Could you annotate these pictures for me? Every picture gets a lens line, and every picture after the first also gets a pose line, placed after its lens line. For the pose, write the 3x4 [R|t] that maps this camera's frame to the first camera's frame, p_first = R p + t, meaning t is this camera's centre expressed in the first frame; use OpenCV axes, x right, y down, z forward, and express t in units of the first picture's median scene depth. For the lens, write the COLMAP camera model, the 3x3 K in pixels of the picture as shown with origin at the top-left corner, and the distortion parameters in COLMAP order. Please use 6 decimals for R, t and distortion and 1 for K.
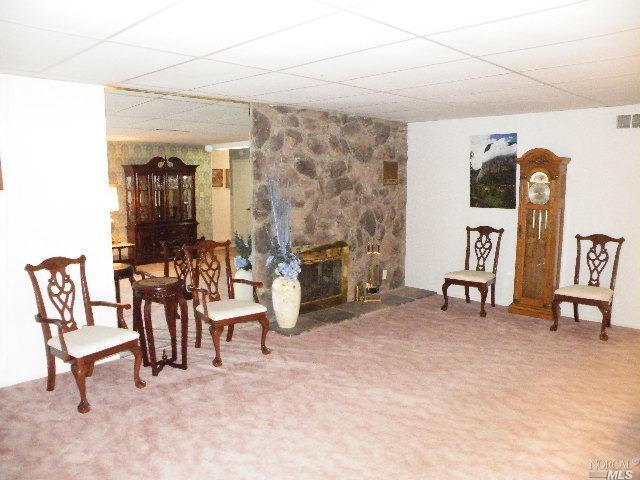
lens RADIAL K [[514.6, 0, 318.9], [0, 514.6, 235.3], [0, 0, 1]] dist [-0.084157, 0.025777]
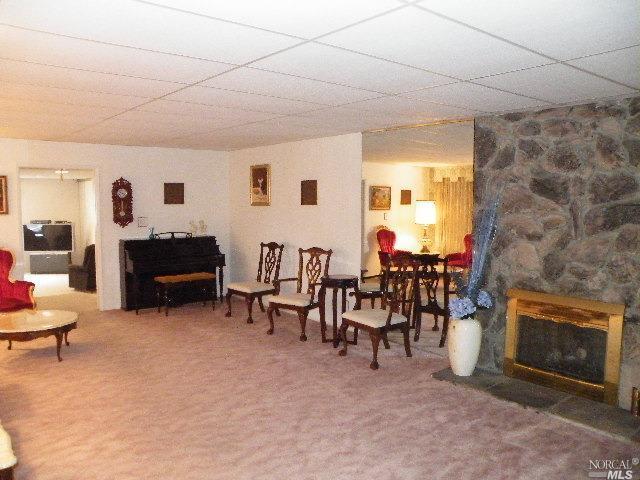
lens RADIAL K [[514.6, 0, 320.2], [0, 514.6, 245.0], [0, 0, 1]] dist [-0.084157, 0.025777]
pose [[-0.089373, 0.092810, -0.991665, 0.730738], [-0.115004, 0.988028, 0.102834, -0.088780], [0.989336, 0.123236, -0.077629, 0.749124]]
